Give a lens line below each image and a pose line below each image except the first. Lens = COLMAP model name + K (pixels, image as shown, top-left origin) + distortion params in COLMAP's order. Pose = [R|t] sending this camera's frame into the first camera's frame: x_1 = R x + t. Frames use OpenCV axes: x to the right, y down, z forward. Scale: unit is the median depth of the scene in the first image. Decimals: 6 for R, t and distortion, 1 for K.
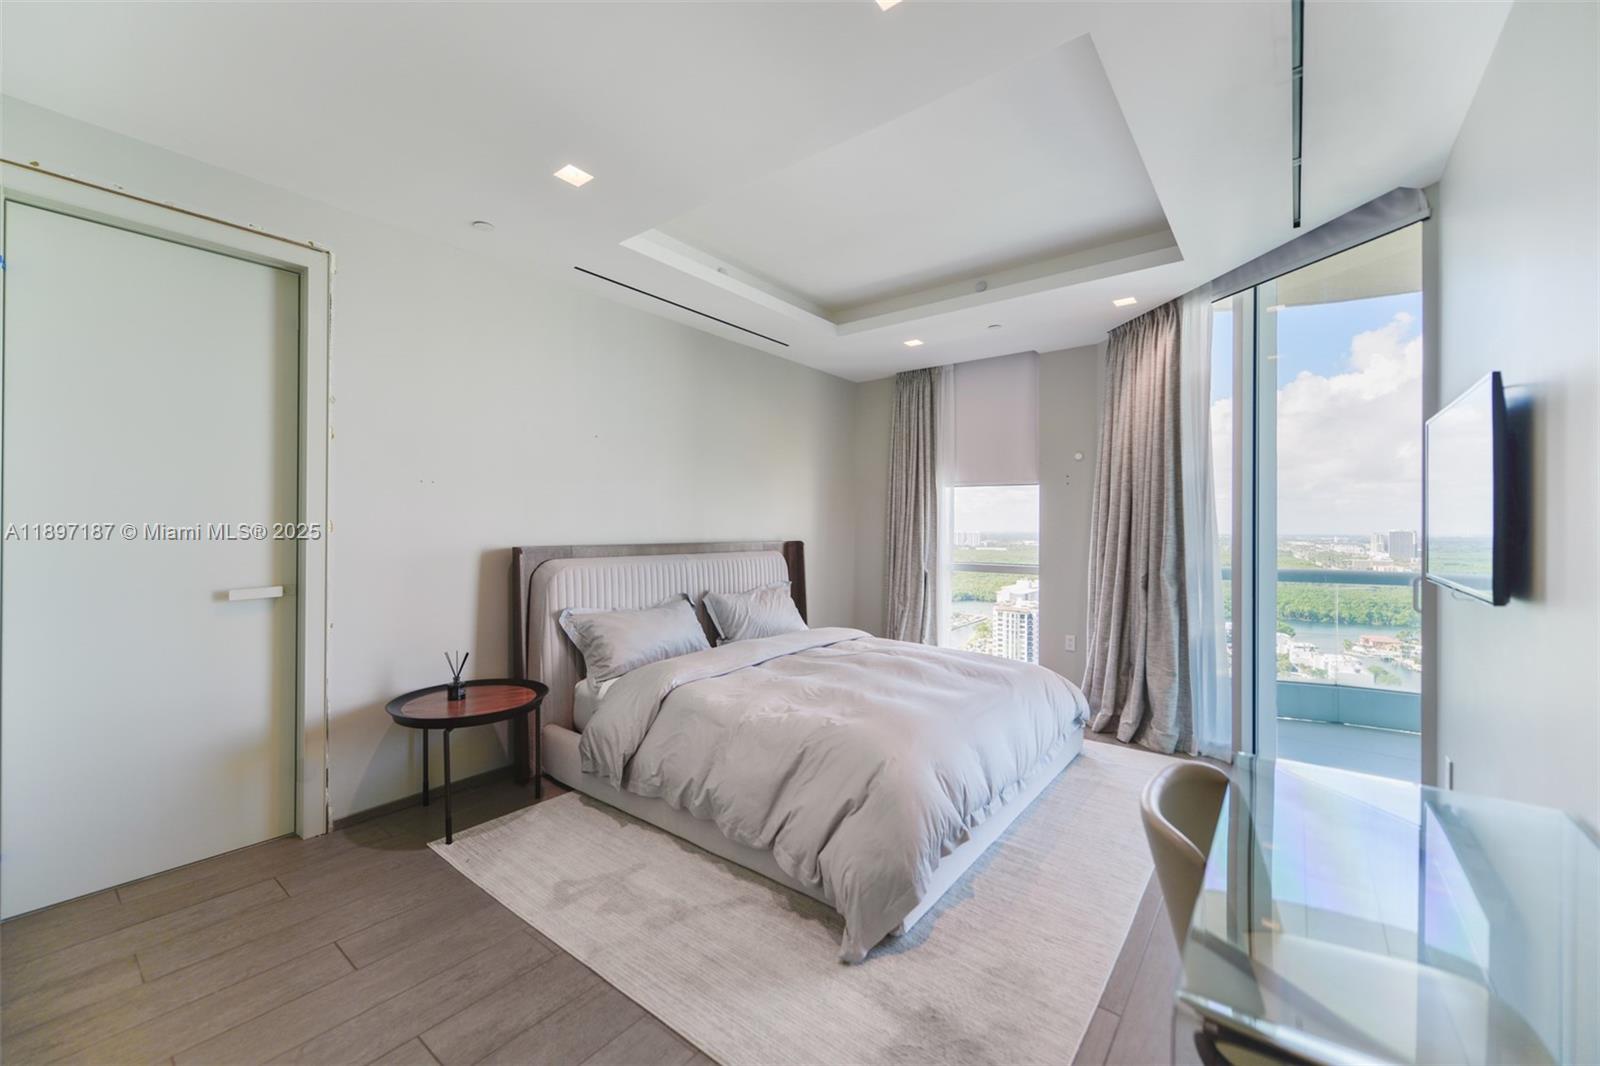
lens RADIAL K [[631.1, 0, 794.2], [0, 631.1, 530.6], [0, 0, 1]] dist [-0.000108, -0.001243]
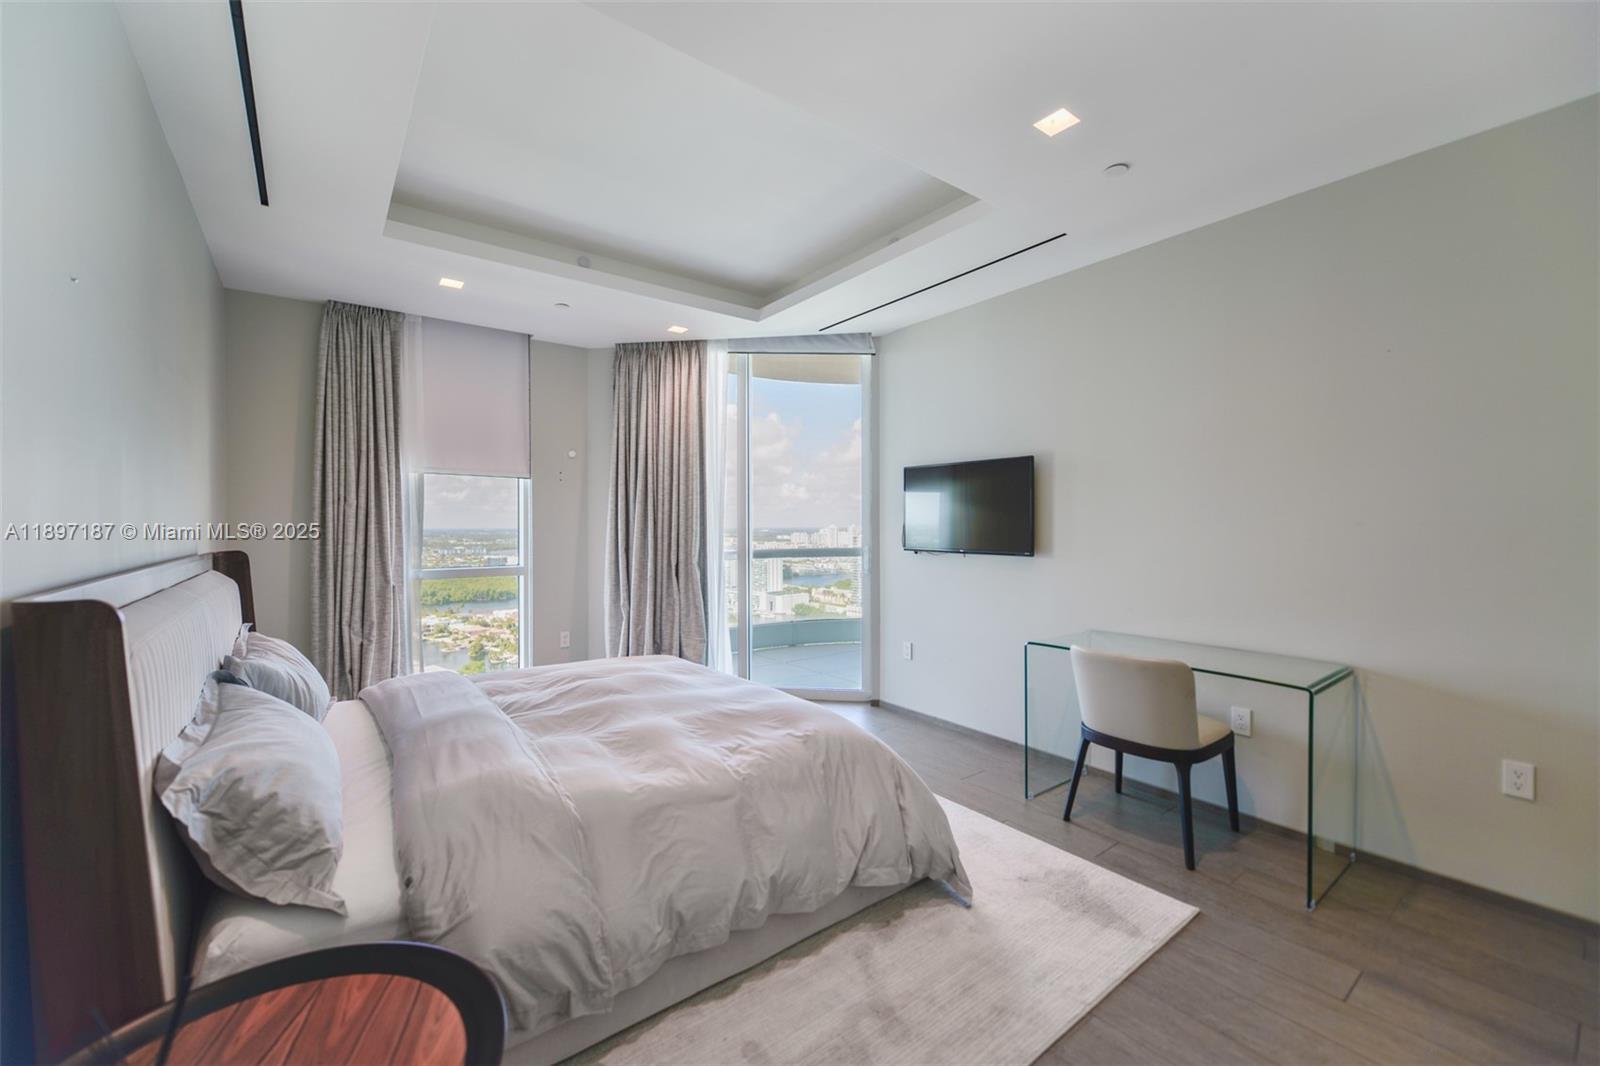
lens RADIAL K [[631.1, 0, 786.3], [0, 631.1, 525.8], [0, 0, 1]] dist [-0.000108, -0.001243]
pose [[0.257329, -0.008359, 0.966288, -0.653833], [0.009098, 0.999939, 0.006227, -0.007365], [-0.966281, 0.007189, 0.257389, 0.605446]]
